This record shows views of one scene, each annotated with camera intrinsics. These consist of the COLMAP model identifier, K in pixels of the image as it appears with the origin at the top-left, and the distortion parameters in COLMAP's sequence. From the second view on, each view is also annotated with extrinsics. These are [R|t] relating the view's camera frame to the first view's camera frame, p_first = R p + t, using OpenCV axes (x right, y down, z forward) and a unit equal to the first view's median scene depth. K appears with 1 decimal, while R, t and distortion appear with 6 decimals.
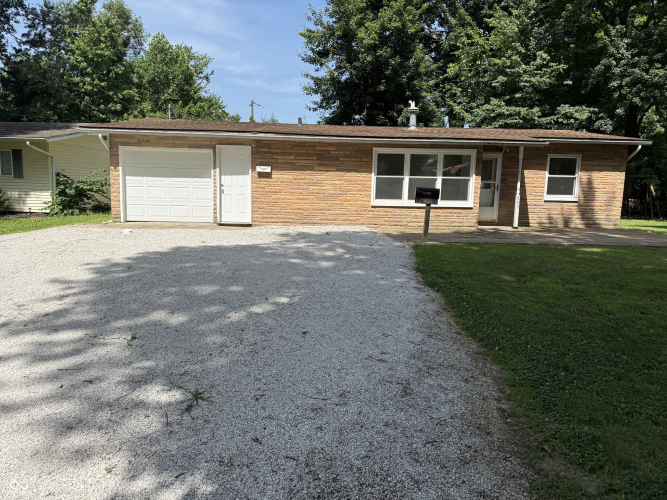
lens RADIAL K [[467.3, 0, 334.0], [0, 467.3, 254.1], [0, 0, 1]] dist [0.052792, -0.055412]
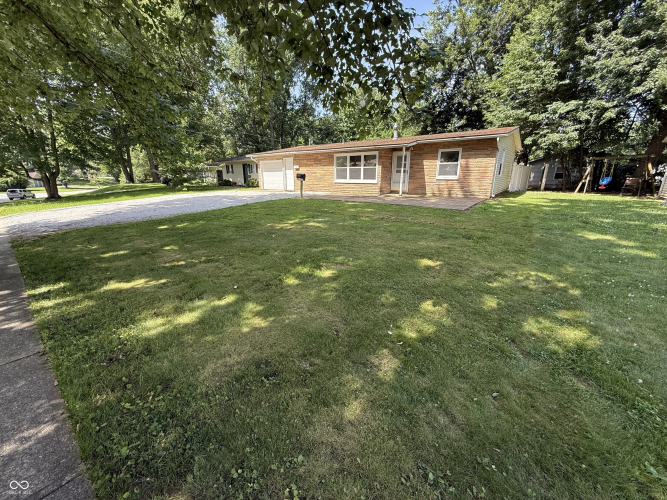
lens RADIAL K [[265.3, 0, 334.9], [0, 265.3, 249.2], [0, 0, 1]] dist [-0.000794, 0.000556]
pose [[0.764374, 0.151858, -0.626635, 0.786426], [-0.069941, 0.985663, 0.153550, 0.007898], [0.640969, -0.073542, 0.764036, 0.062768]]
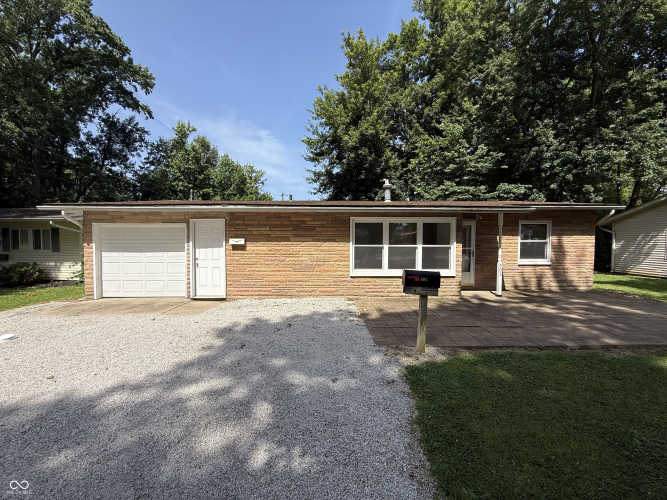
lens RADIAL K [[265.3, 0, 333.3], [0, 265.3, 252.7], [0, 0, 1]] dist [-0.000794, 0.000556]
pose [[0.999373, -0.020815, -0.028629, 0.054981], [0.017730, 0.994412, -0.104066, -0.085338], [0.030635, 0.103493, 0.994158, 0.402823]]
